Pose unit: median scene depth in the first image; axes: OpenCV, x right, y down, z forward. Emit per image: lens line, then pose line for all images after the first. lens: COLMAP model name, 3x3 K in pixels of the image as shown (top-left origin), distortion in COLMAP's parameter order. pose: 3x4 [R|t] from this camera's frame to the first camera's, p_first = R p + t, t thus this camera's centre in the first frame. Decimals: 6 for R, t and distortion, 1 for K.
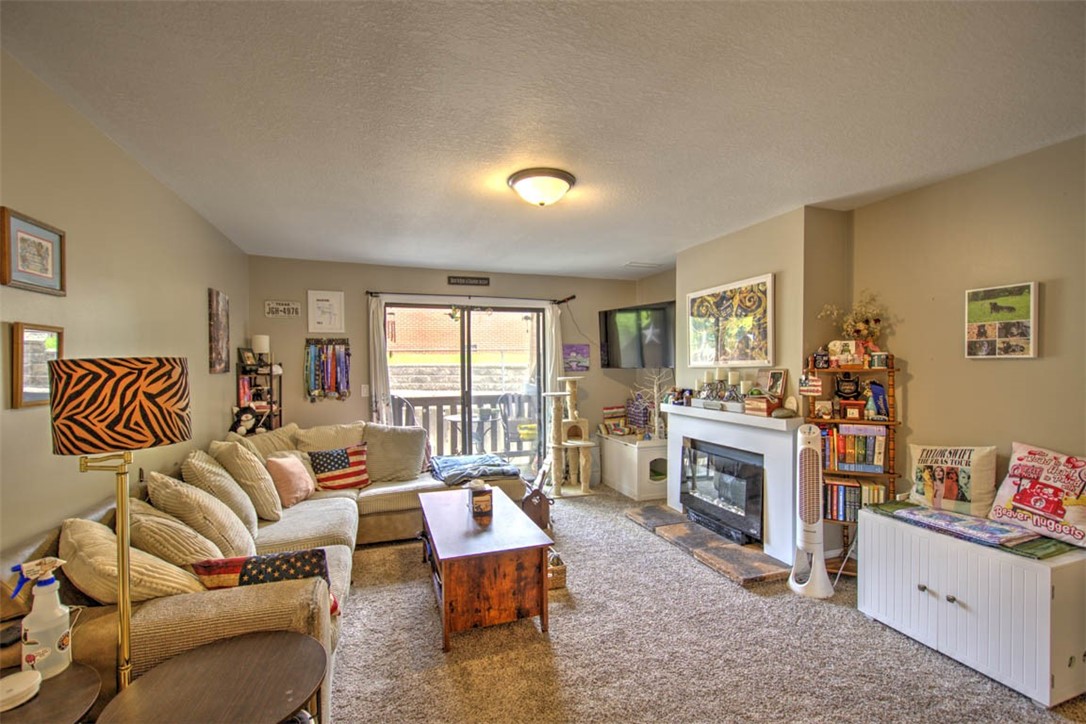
lens RADIAL K [[466.1, 0, 541.1], [0, 466.1, 374.7], [0, 0, 1]] dist [0.001201, 0.000230]
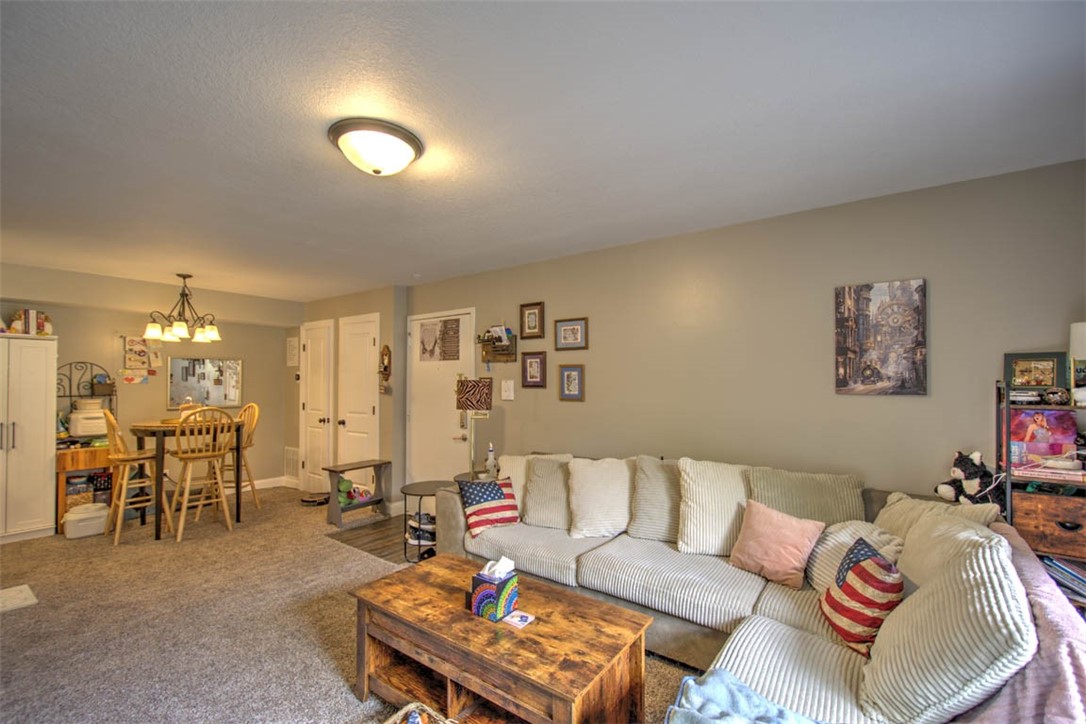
lens RADIAL K [[466.1, 0, 541.1], [0, 466.1, 374.7], [0, 0, 1]] dist [0.001201, 0.000230]
pose [[-0.825844, -0.006020, -0.563866, 0.116779], [-0.012167, 0.999900, 0.007145, -0.026116], [0.563767, 0.012761, -0.825835, 1.016404]]
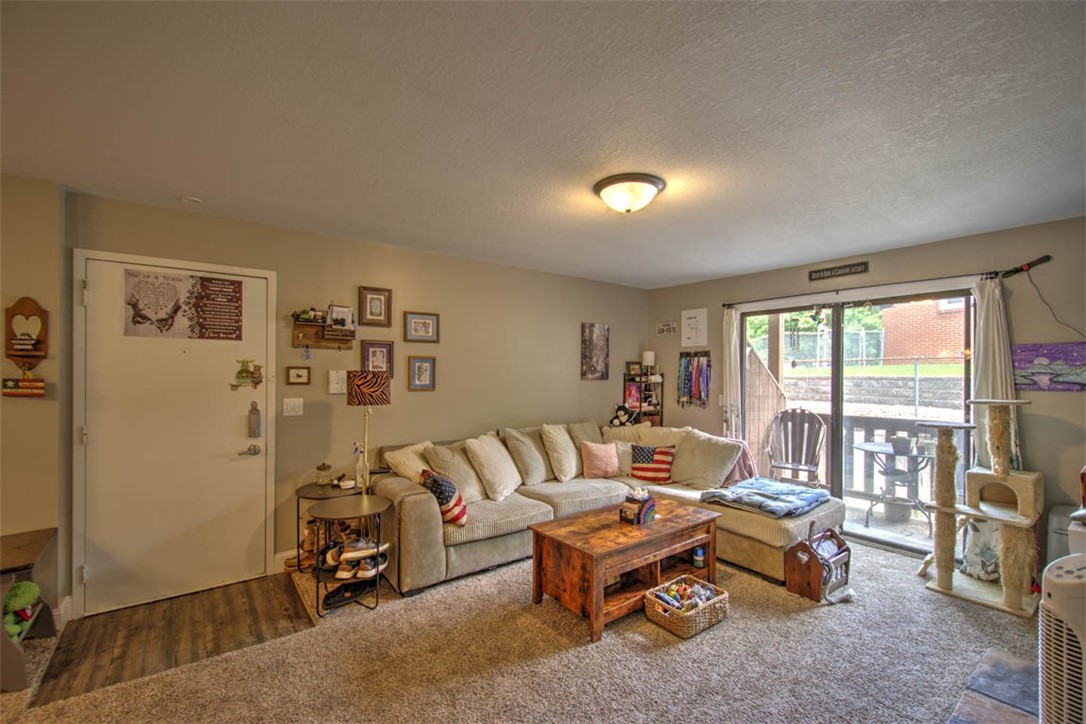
lens RADIAL K [[466.1, 0, 541.1], [0, 466.1, 374.7], [0, 0, 1]] dist [0.001201, 0.000230]
pose [[0.309393, 0.010008, -0.950882, 0.496483], [-0.029829, 0.999555, 0.000814, -0.011934], [0.950466, 0.028112, 0.309554, 0.306888]]
